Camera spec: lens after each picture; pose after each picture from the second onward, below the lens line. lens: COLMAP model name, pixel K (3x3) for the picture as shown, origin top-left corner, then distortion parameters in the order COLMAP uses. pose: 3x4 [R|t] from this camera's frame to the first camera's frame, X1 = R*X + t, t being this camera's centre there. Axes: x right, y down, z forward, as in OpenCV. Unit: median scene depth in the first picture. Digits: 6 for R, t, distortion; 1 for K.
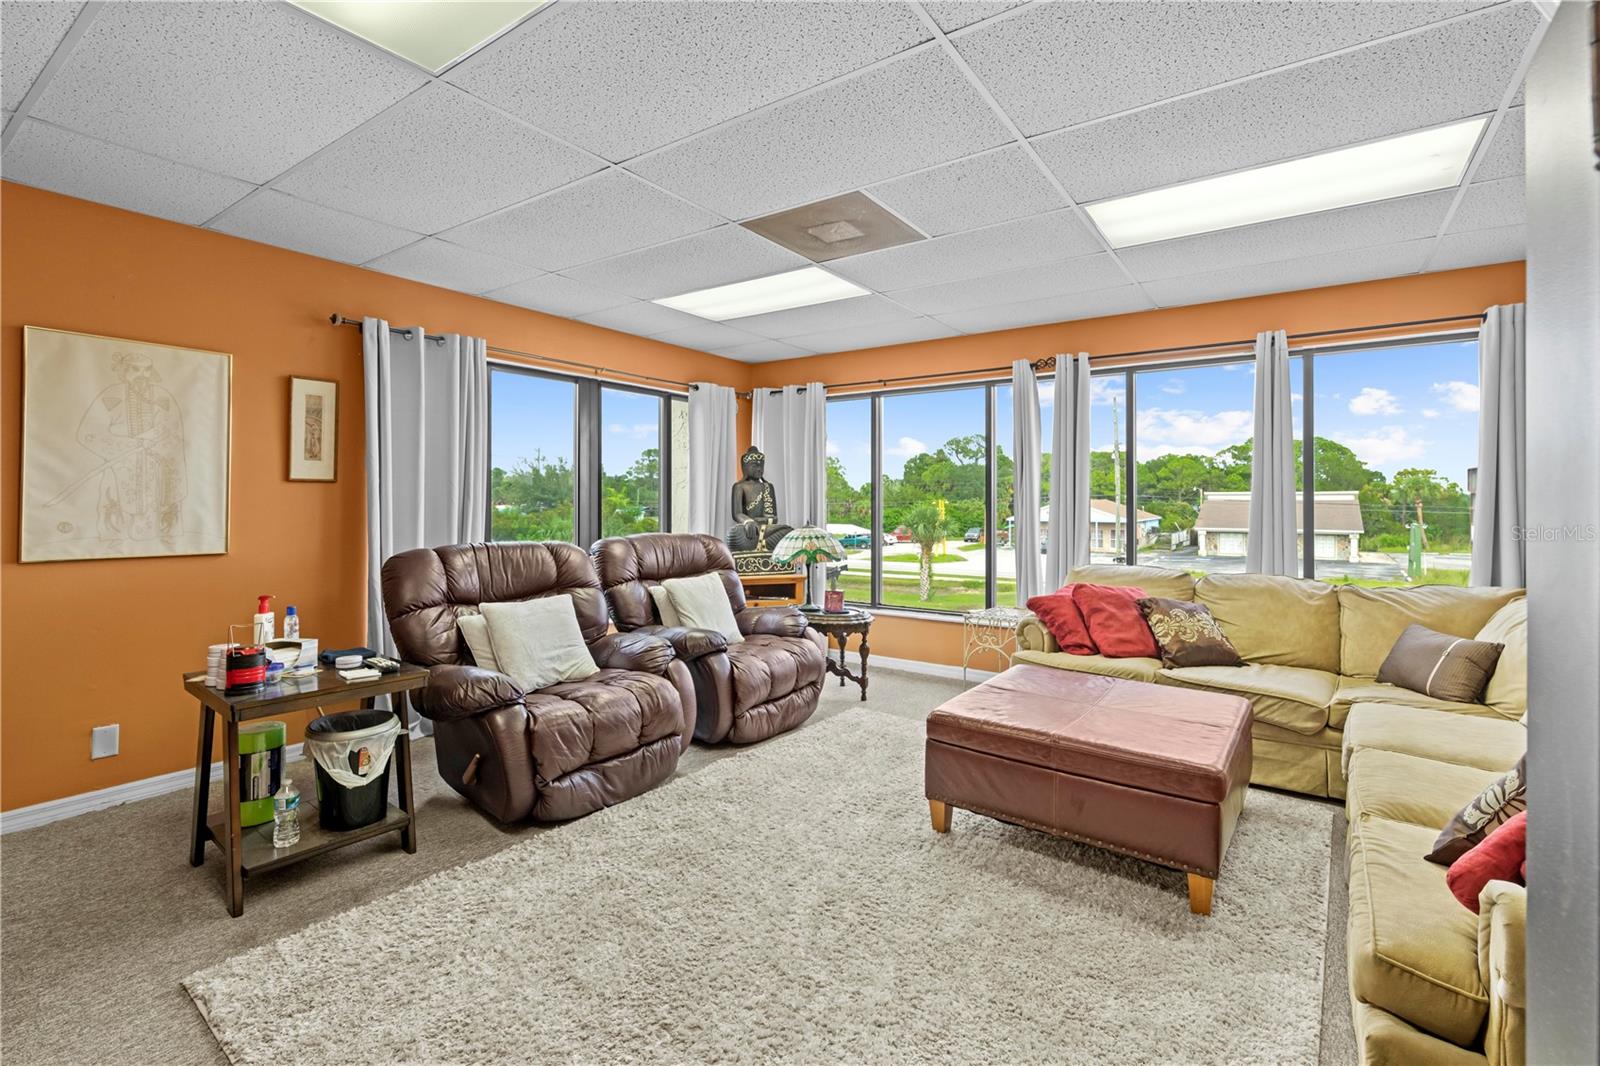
lens RADIAL K [[703.2, 0, 807.1], [0, 703.2, 521.1], [0, 0, 1]] dist [0.000649, -0.000610]
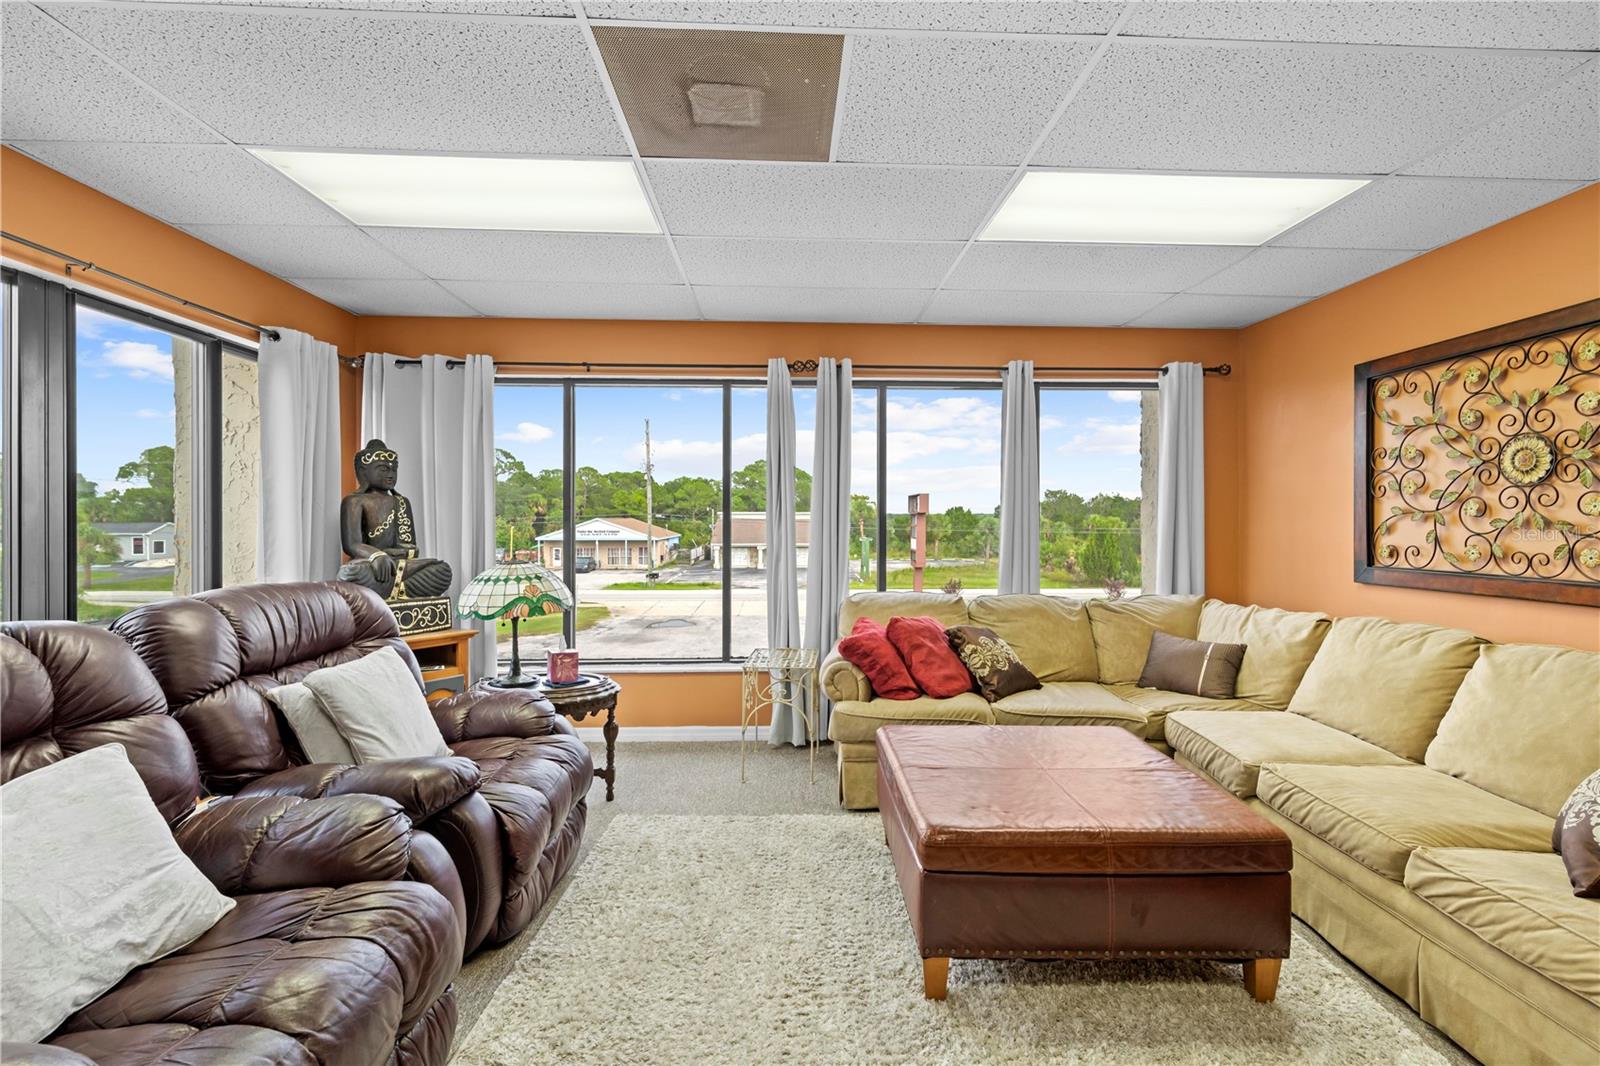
lens RADIAL K [[709.4, 0, 801.4], [0, 709.4, 534.3], [0, 0, 1]] dist [-0.001049, -0.000961]
pose [[0.800396, -0.012557, 0.599340, -0.229346], [0.017236, 0.999849, -0.002070, -0.015200], [-0.599223, 0.011987, 0.800492, 0.346698]]
